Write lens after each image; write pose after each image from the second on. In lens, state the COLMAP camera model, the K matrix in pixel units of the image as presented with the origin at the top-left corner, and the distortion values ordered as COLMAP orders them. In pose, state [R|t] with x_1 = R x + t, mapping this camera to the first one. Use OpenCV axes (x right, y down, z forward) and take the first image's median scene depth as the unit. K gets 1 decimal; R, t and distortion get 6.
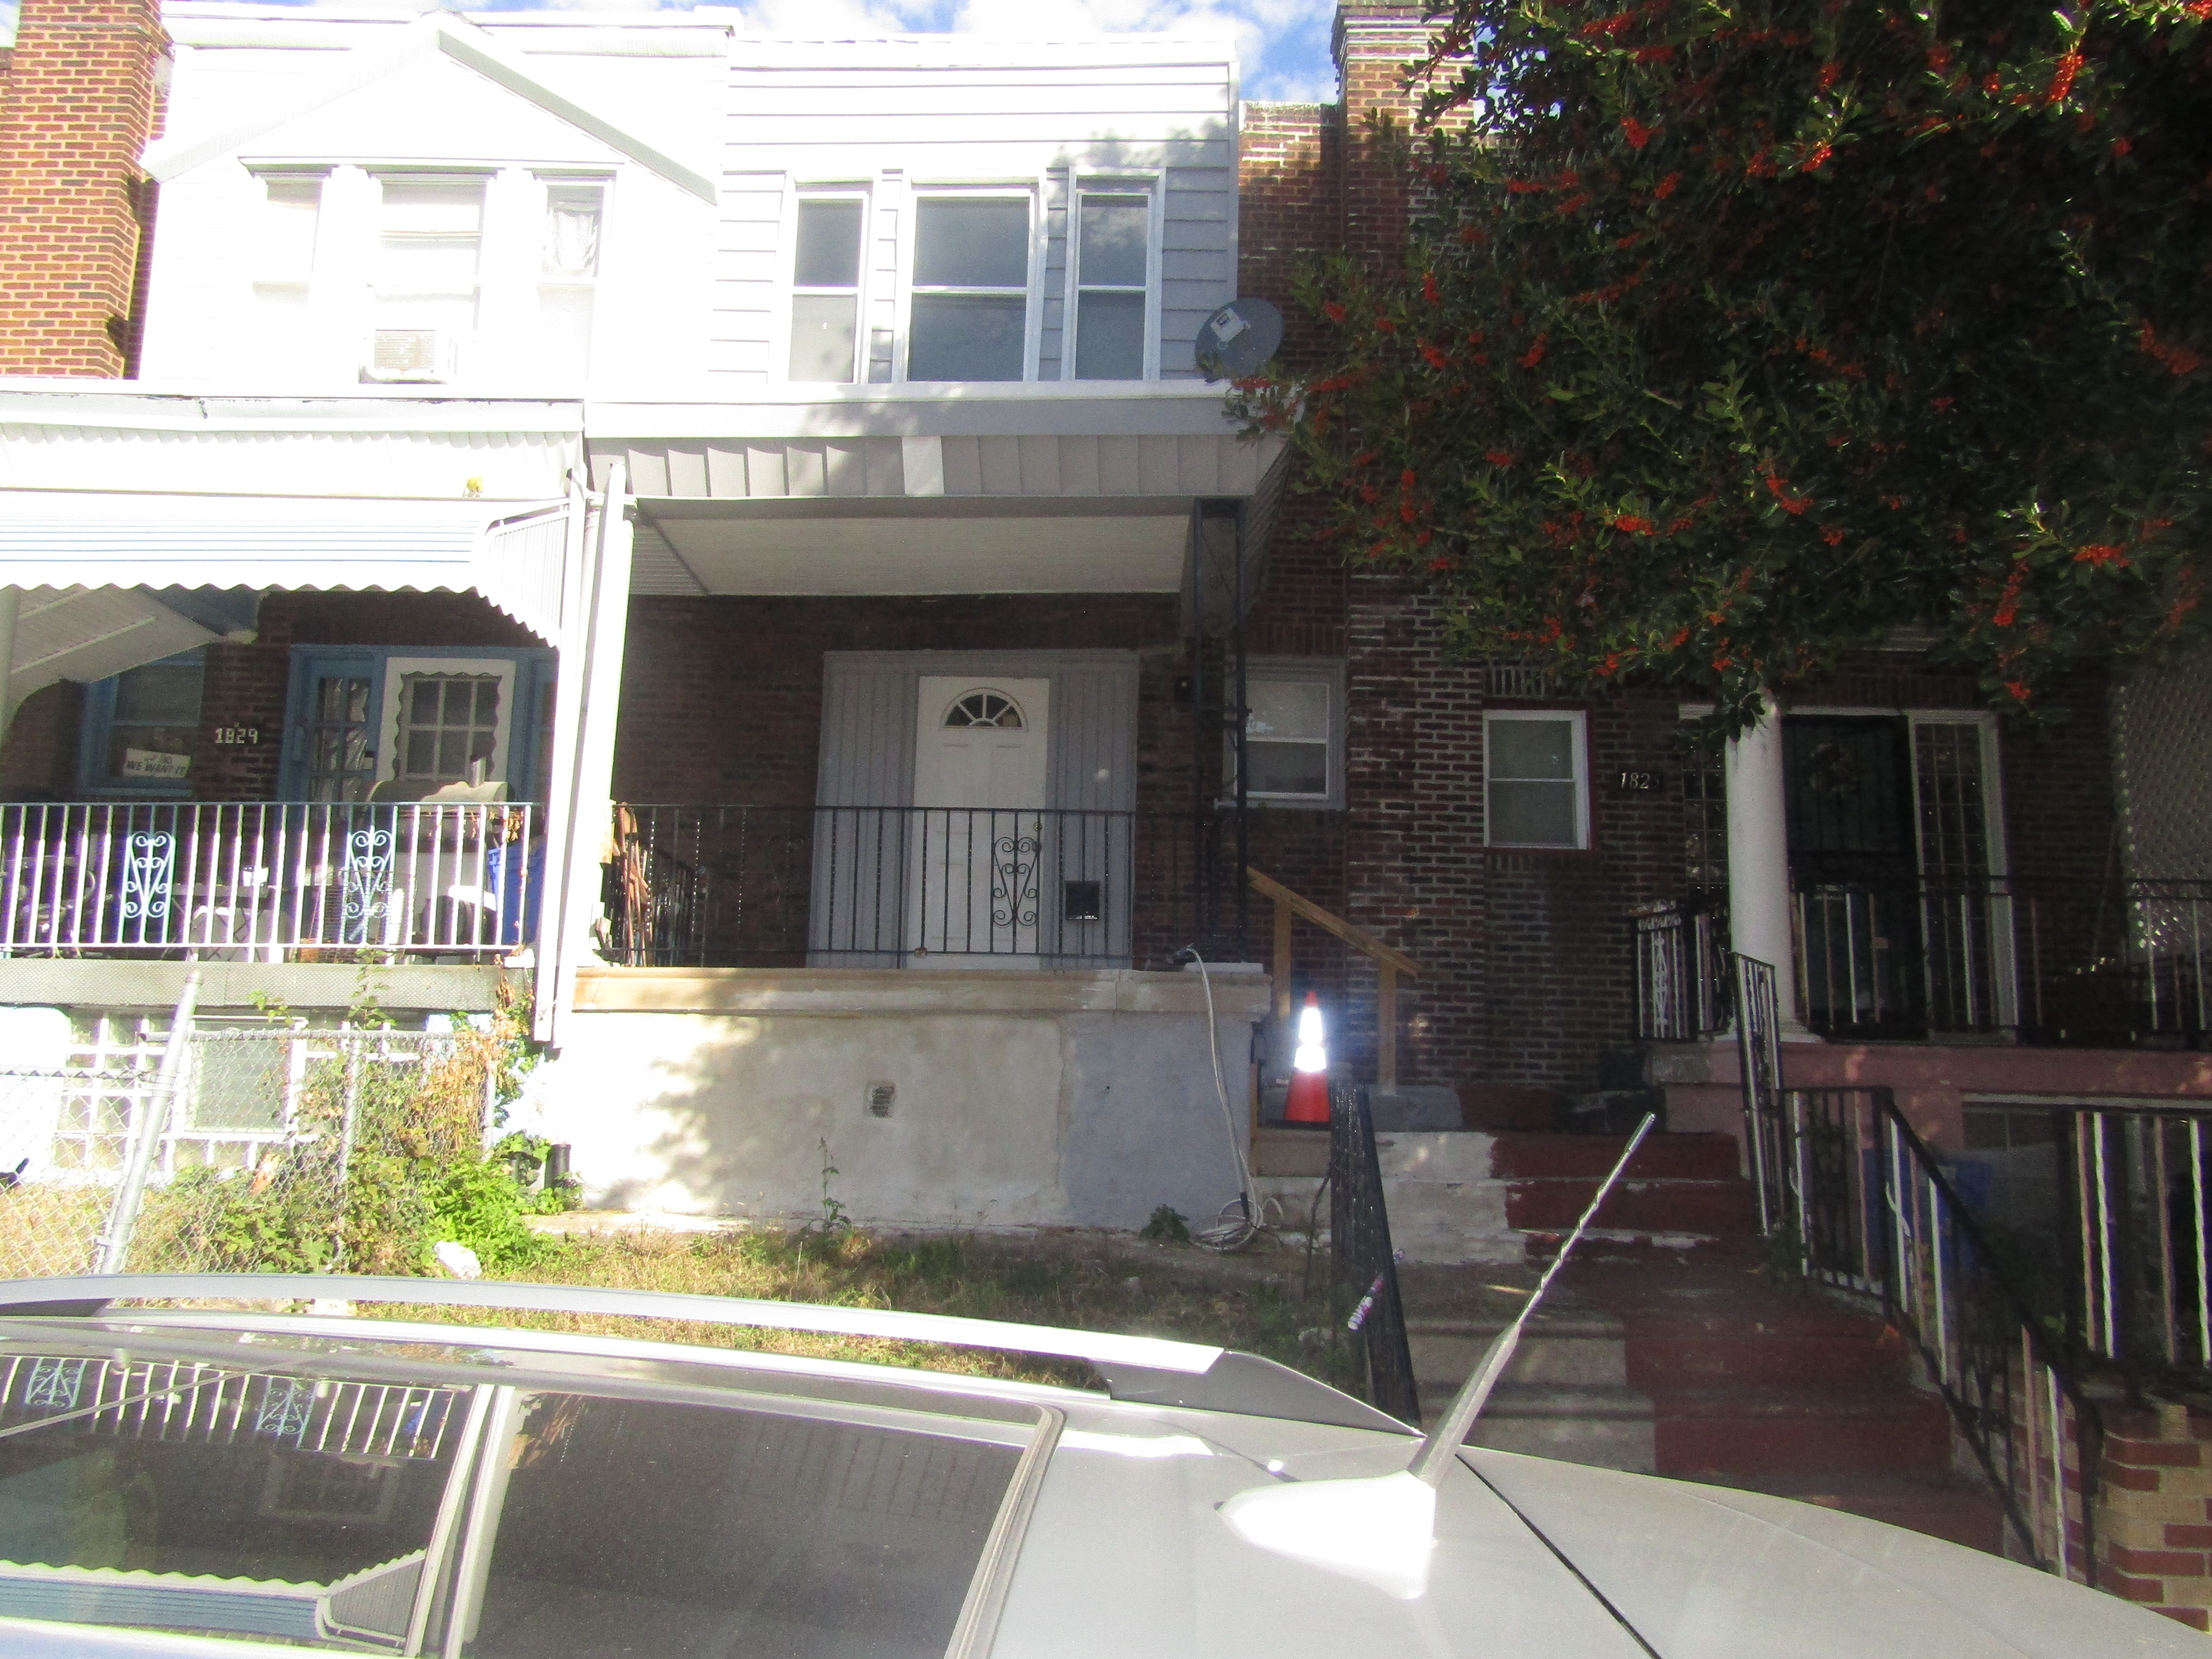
lens RADIAL K [[1586.6, 0, 1102.9], [0, 1586.6, 821.9], [0, 0, 1]] dist [-0.009250, 0.004708]
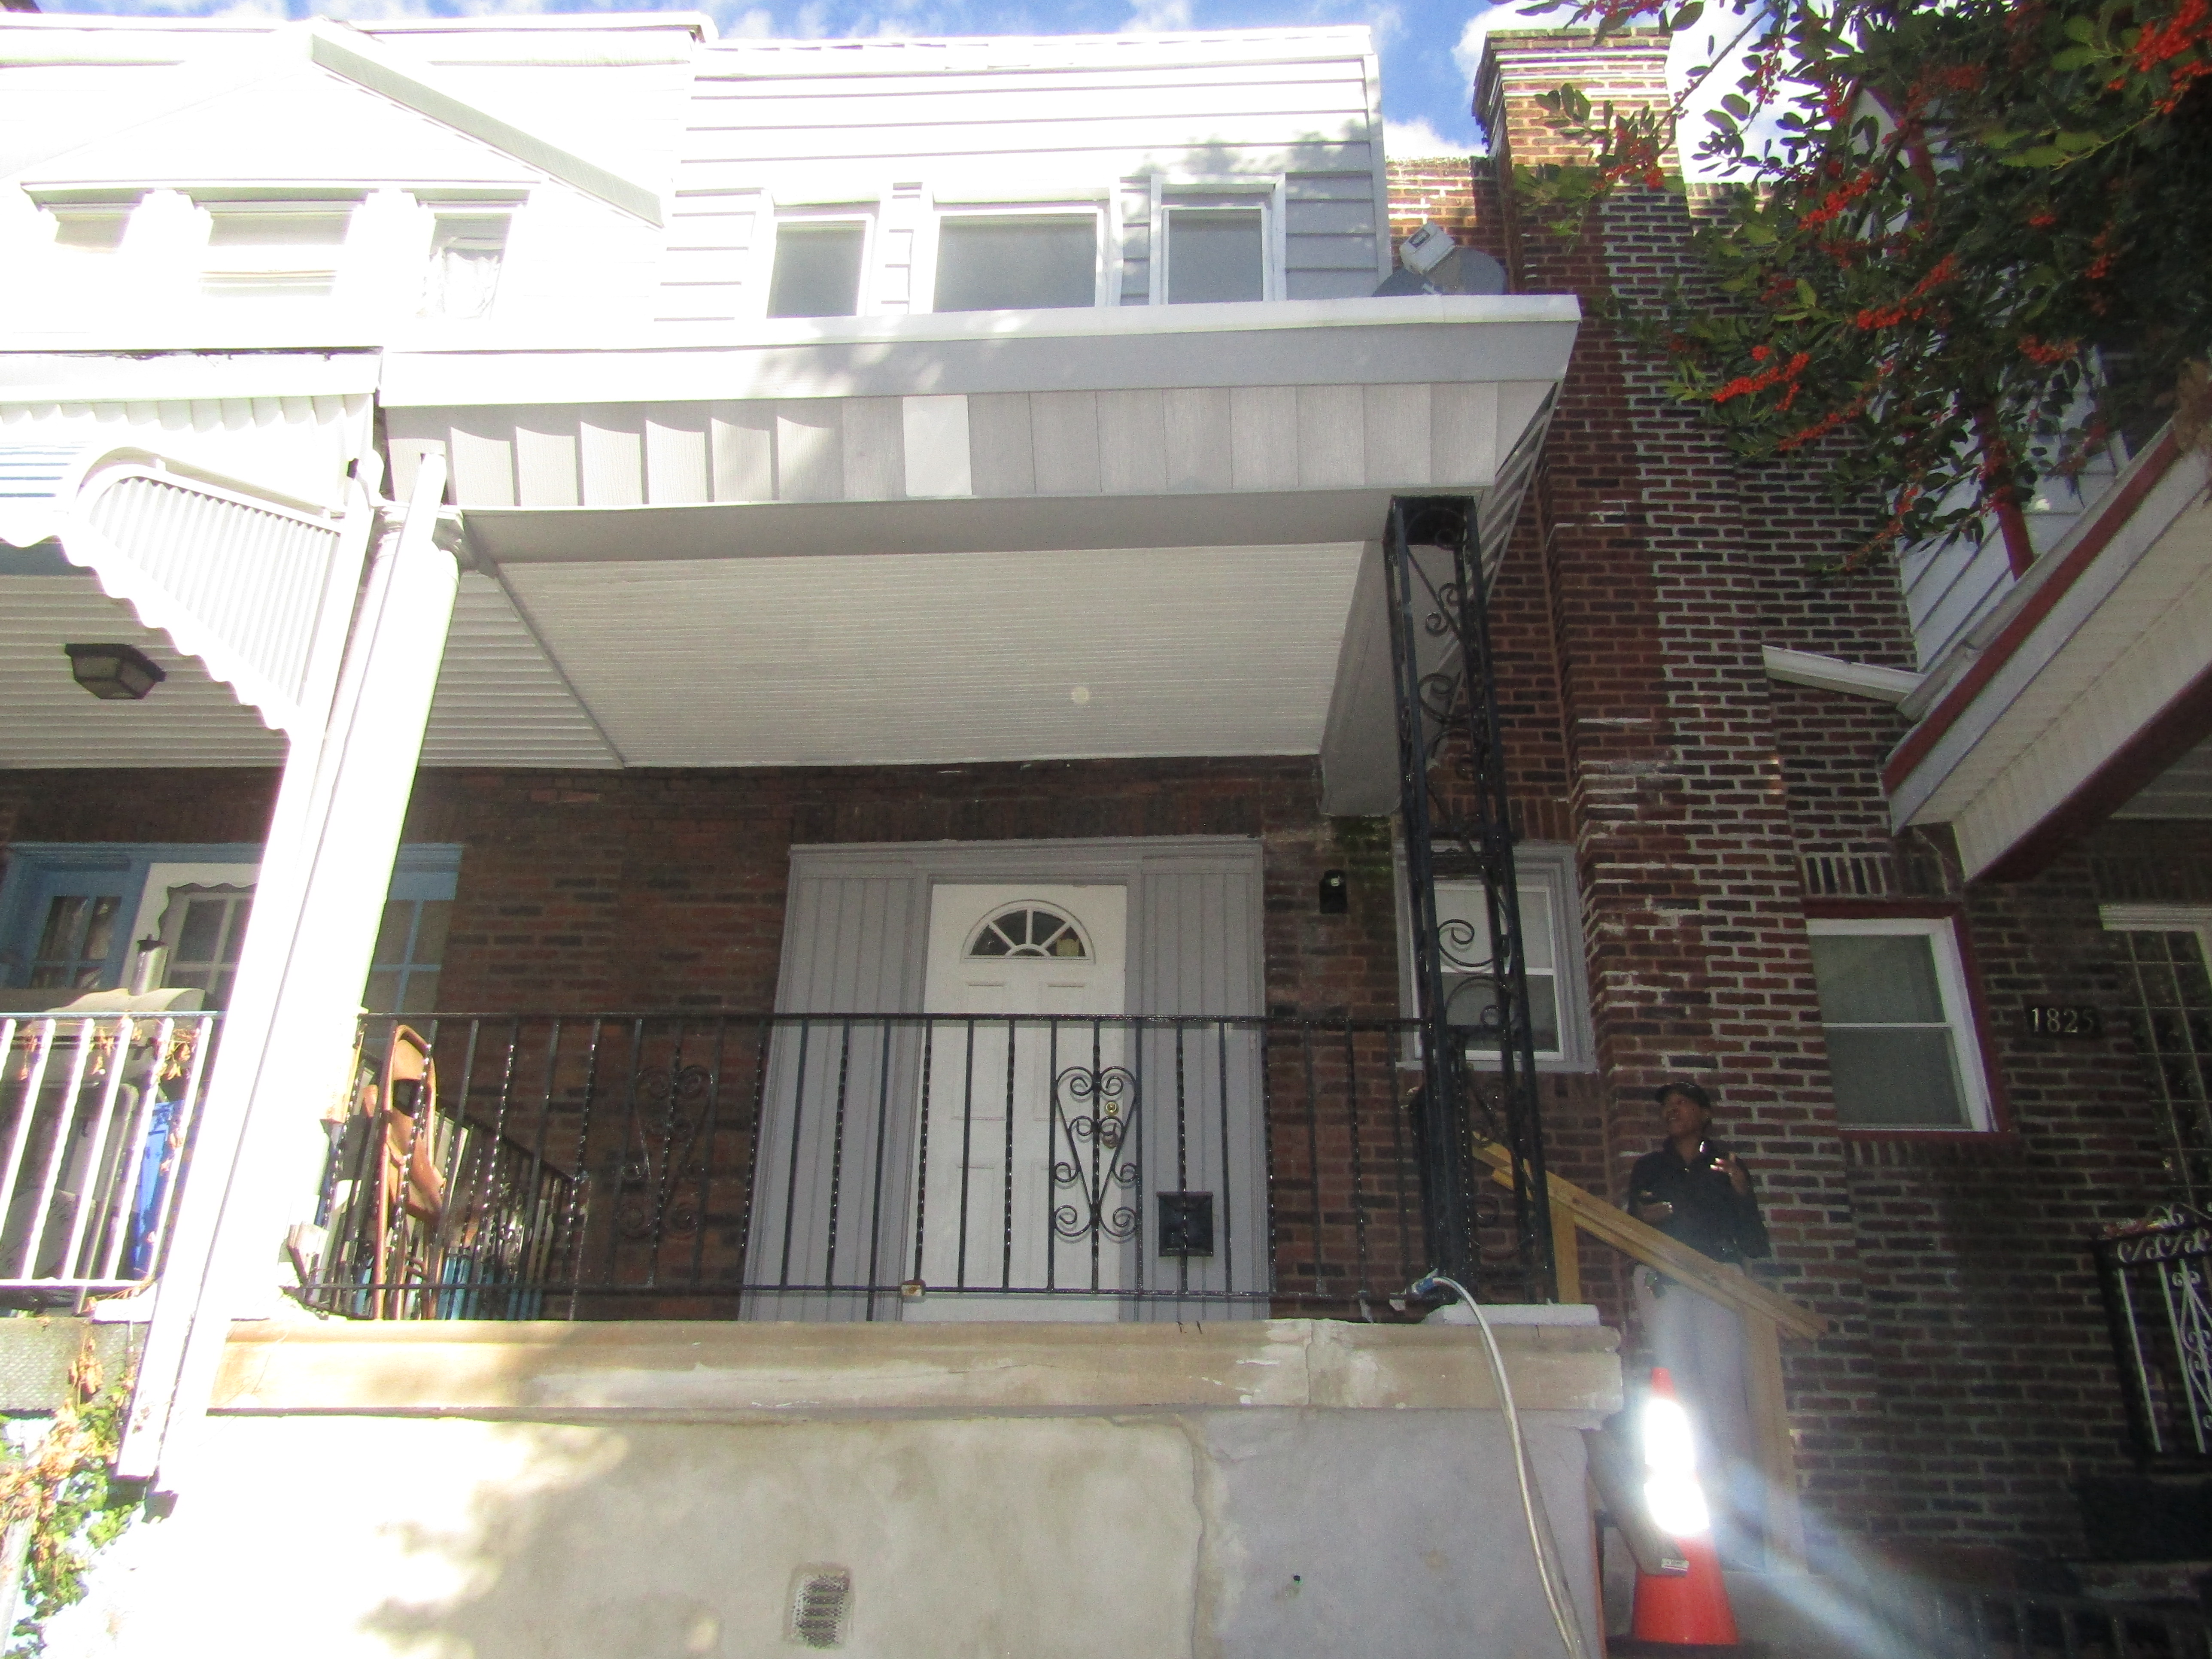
lens RADIAL K [[1582.4, 0, 1103.6], [0, 1582.4, 820.7], [0, 0, 1]] dist [-0.009679, 0.000084]
pose [[0.999803, -0.010763, -0.016672, -0.033858], [0.006478, 0.971137, -0.238436, 0.044865], [0.018757, 0.238281, 0.971015, 0.366869]]
